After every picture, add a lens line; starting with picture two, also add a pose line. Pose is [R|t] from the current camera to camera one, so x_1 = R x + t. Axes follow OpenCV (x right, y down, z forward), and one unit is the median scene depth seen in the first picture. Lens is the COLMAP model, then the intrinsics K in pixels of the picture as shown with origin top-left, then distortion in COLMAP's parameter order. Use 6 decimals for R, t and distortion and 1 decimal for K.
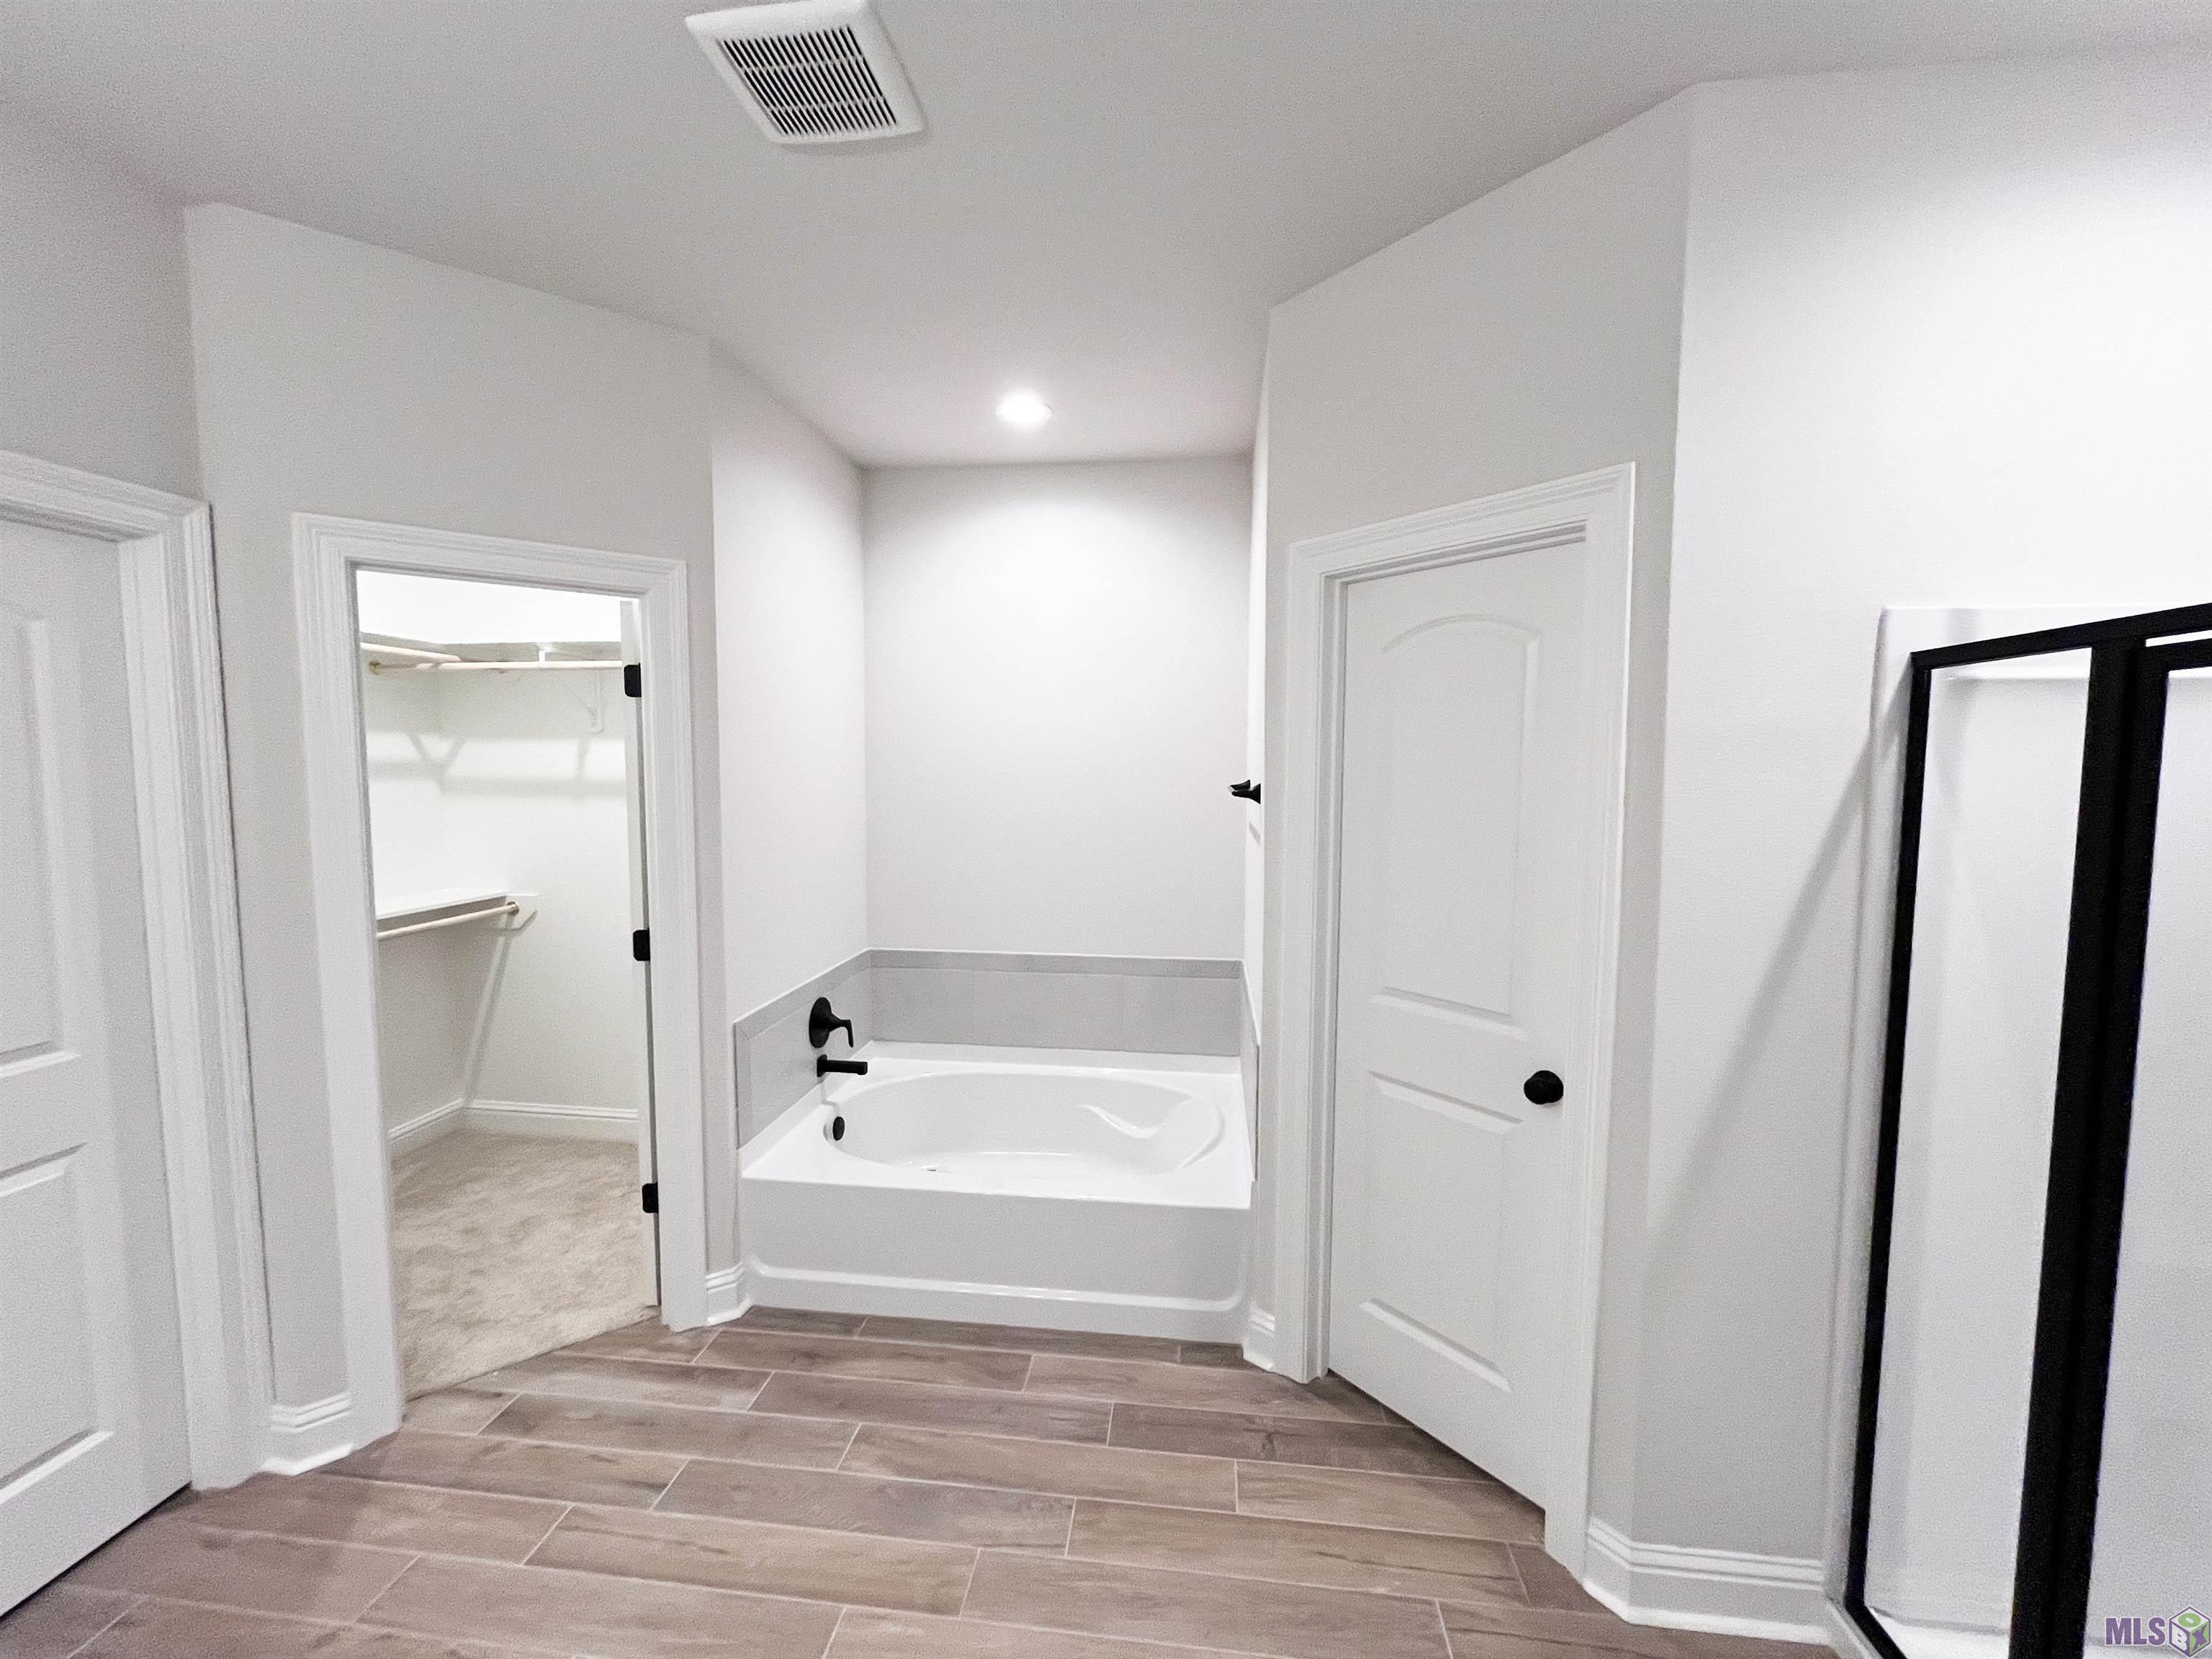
lens RADIAL K [[909.2, 0, 1102.3], [0, 909.2, 830.9], [0, 0, 1]] dist [-0.002525, 0.000327]
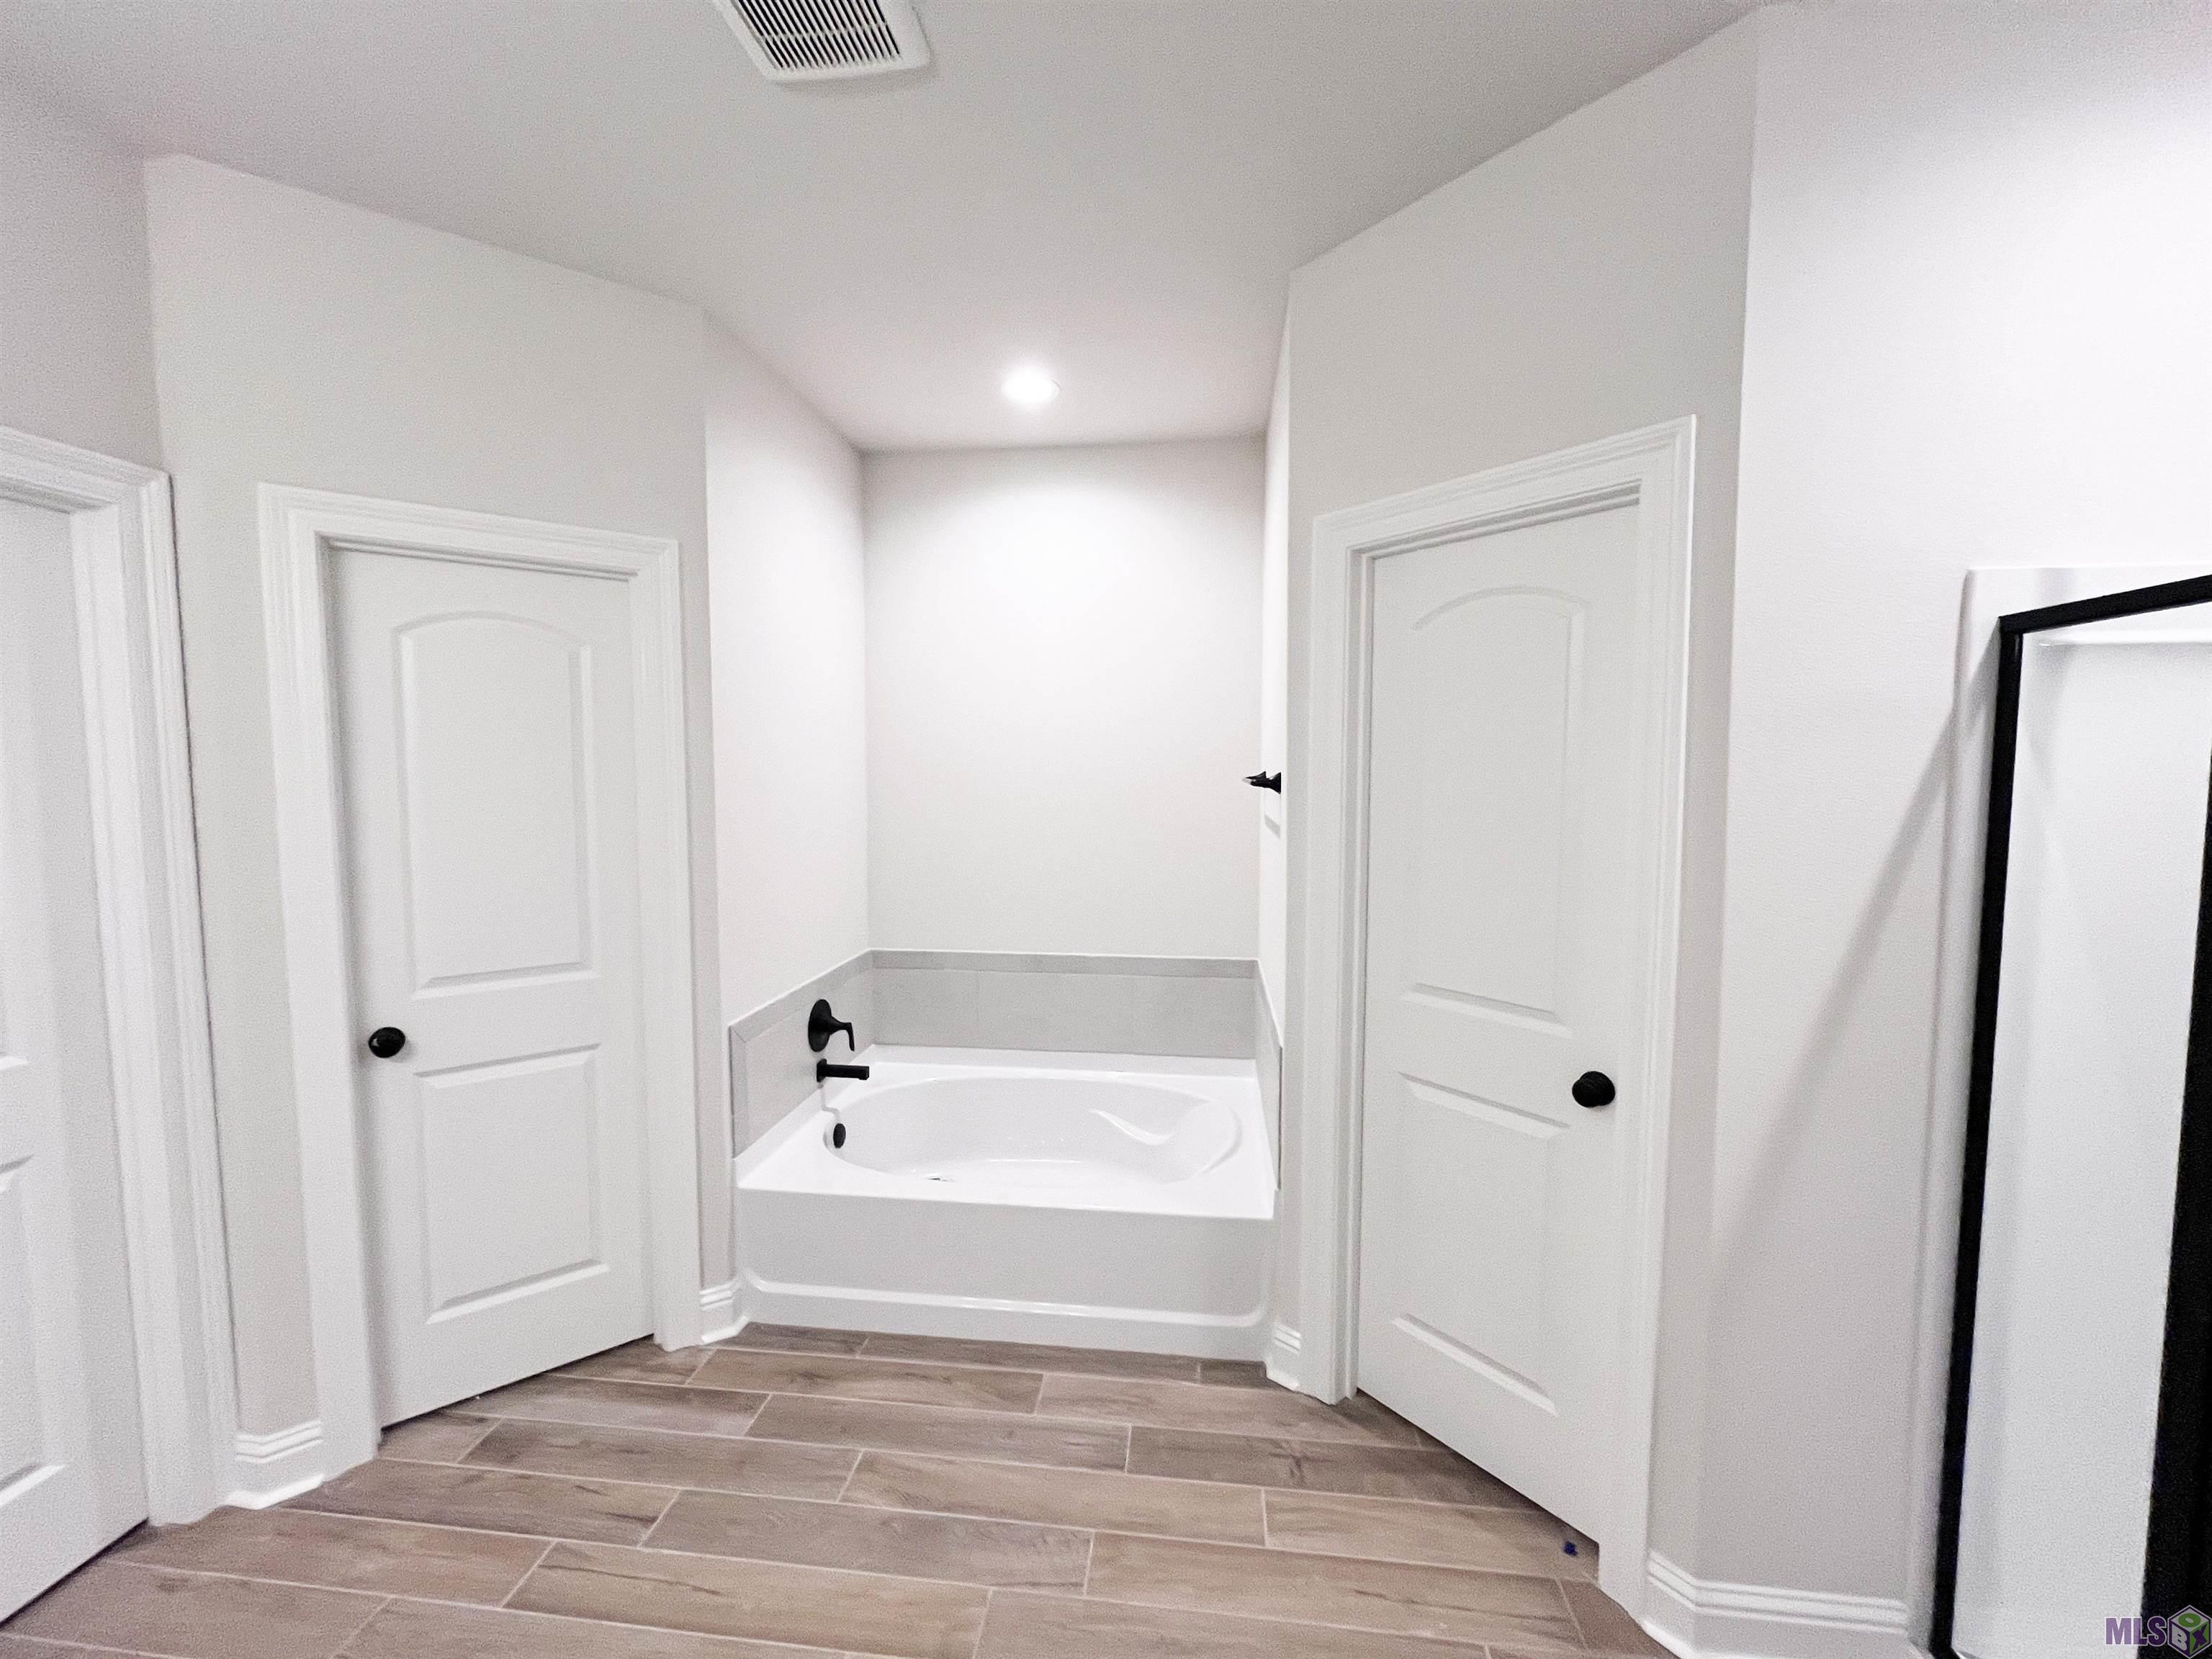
lens RADIAL K [[909.2, 0, 1102.6], [0, 909.2, 829.3], [0, 0, 1]] dist [-0.002525, 0.000327]
pose [[0.999992, -0.003851, 0.000450, -0.017086], [0.003854, 0.999974, -0.006096, 0.016135], [-0.000426, 0.006098, 0.999981, 0.056498]]
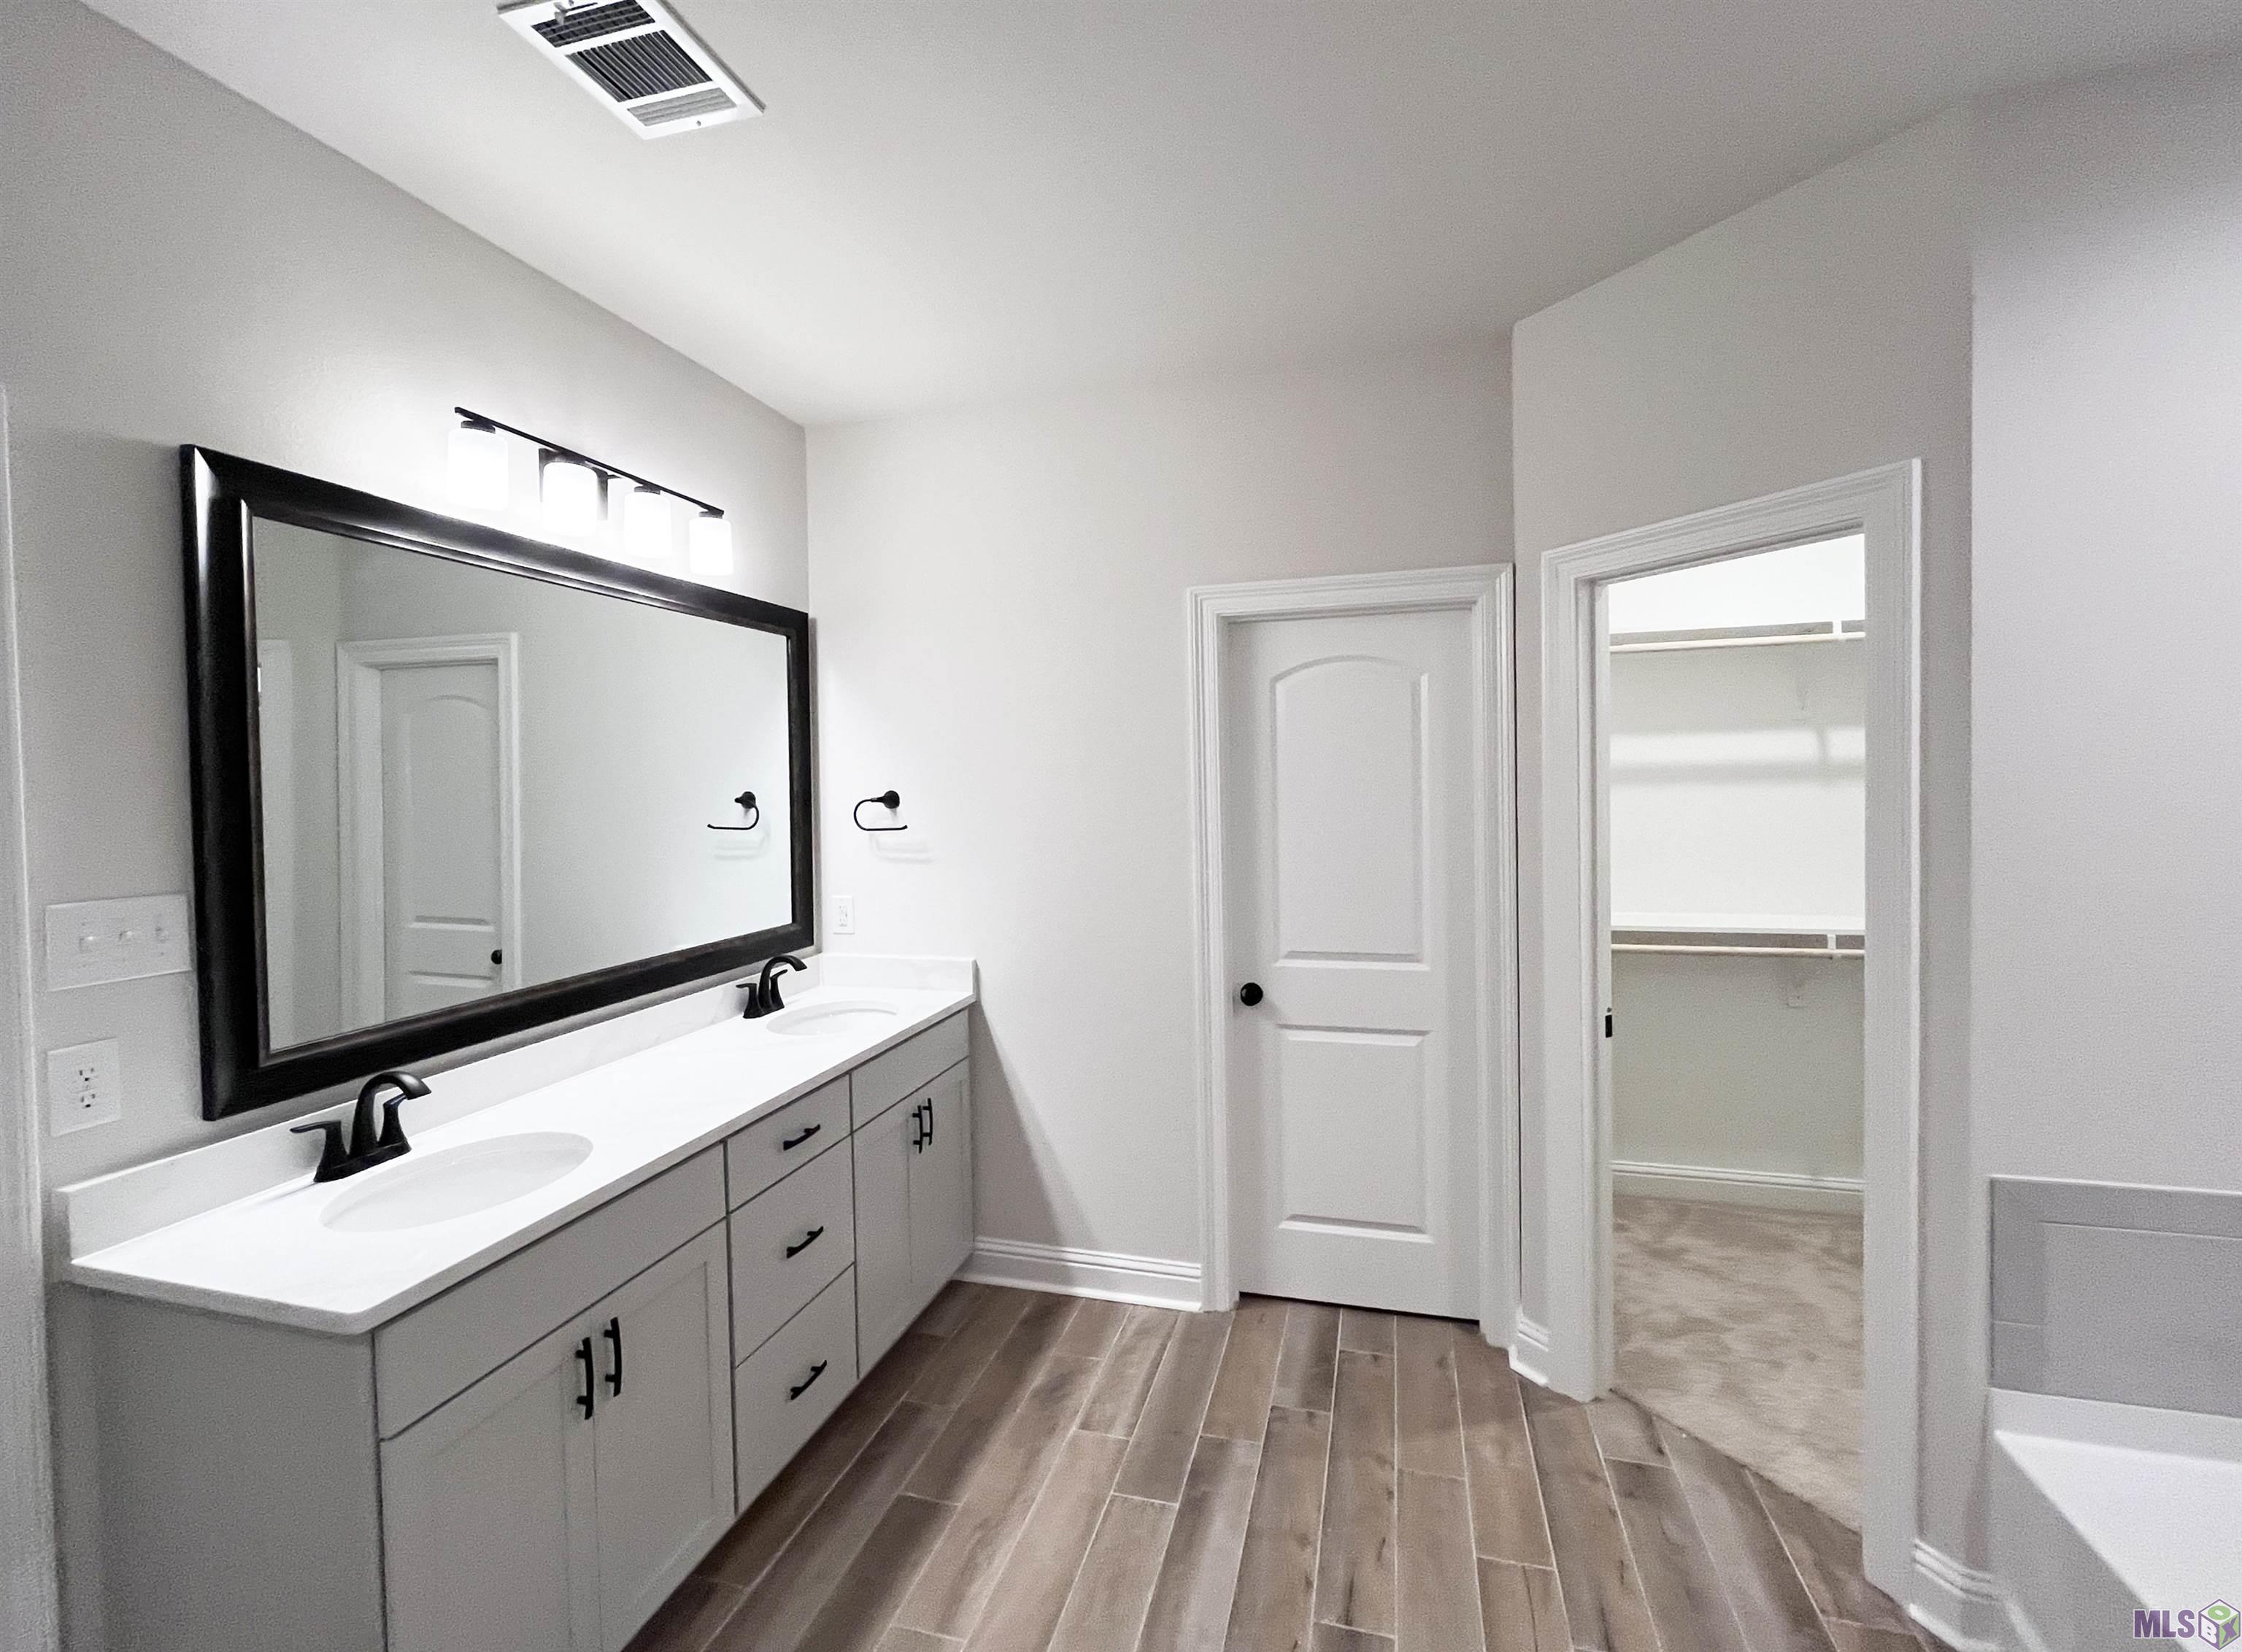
lens RADIAL K [[967.7, 0, 1114.9], [0, 967.7, 800.5], [0, 0, 1]] dist [-0.000540, -0.000050]
pose [[-0.160196, 0.021314, -0.986855, 0.409955], [-0.057199, 0.997886, 0.030837, -0.036008], [0.985427, 0.061387, -0.158638, 0.631322]]
